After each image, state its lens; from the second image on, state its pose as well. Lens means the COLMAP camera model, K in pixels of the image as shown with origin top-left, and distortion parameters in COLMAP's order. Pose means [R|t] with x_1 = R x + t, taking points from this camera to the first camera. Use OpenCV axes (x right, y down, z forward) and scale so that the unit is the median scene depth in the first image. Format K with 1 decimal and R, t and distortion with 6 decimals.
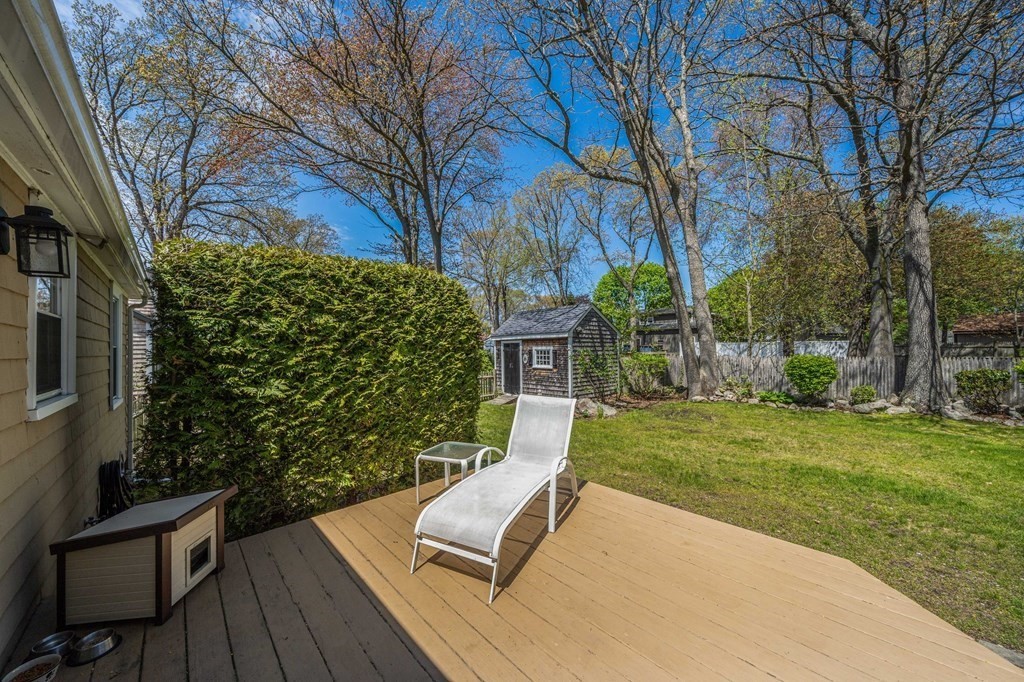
lens RADIAL K [[349.6, 0, 509.7], [0, 349.6, 345.2], [0, 0, 1]] dist [-0.002818, -0.000329]
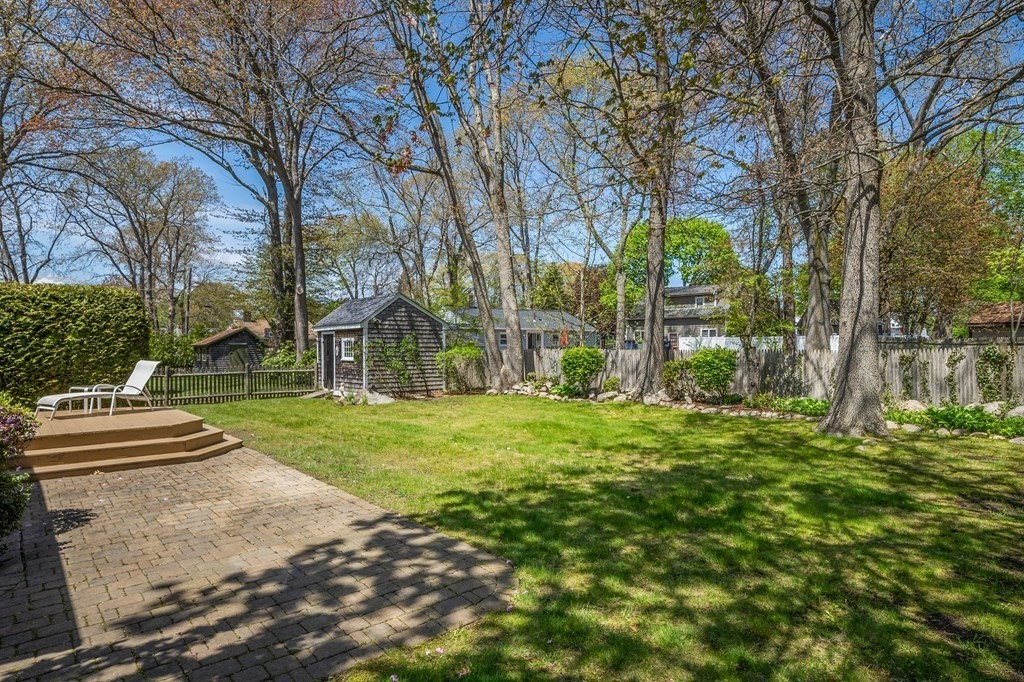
lens RADIAL K [[575.7, 0, 509.4], [0, 575.7, 346.1], [0, 0, 1]] dist [-0.000952, -0.000212]
pose [[0.998677, 0.006114, -0.051052, 0.829560], [-0.005631, 0.999938, 0.009605, 0.011753], [0.051107, -0.009305, 0.998650, -0.740870]]
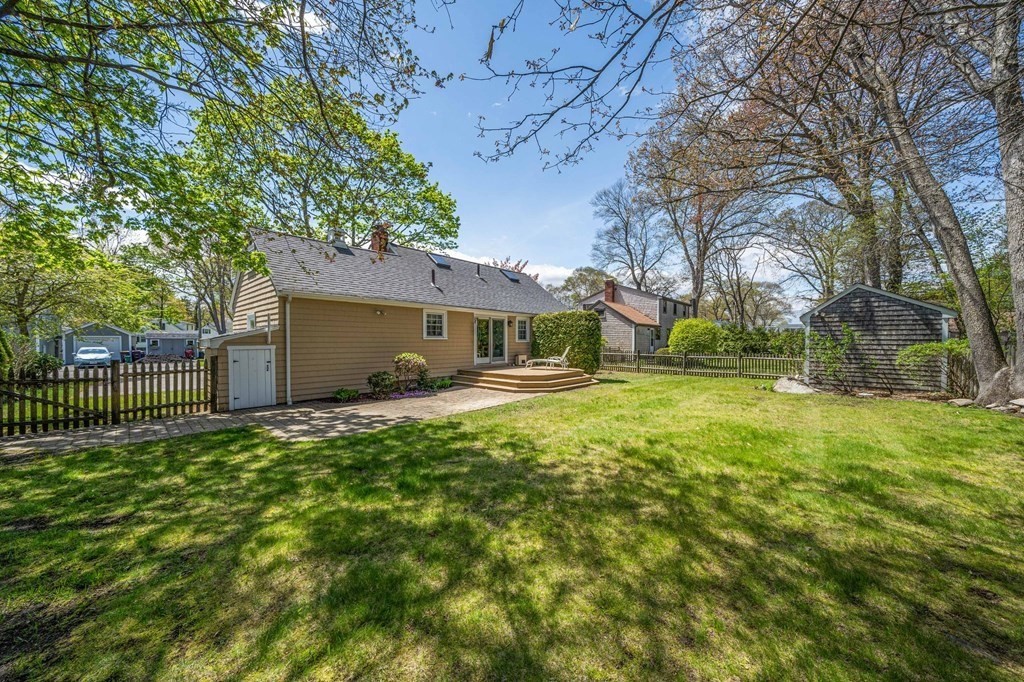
lens RADIAL K [[349.6, 0, 509.7], [0, 349.6, 345.2], [0, 0, 1]] dist [-0.002818, -0.000329]
pose [[0.070451, 0.015994, -0.997387, 1.486254], [0.010888, 0.999800, 0.016802, 0.026893], [0.997456, -0.012043, 0.070263, 0.035261]]
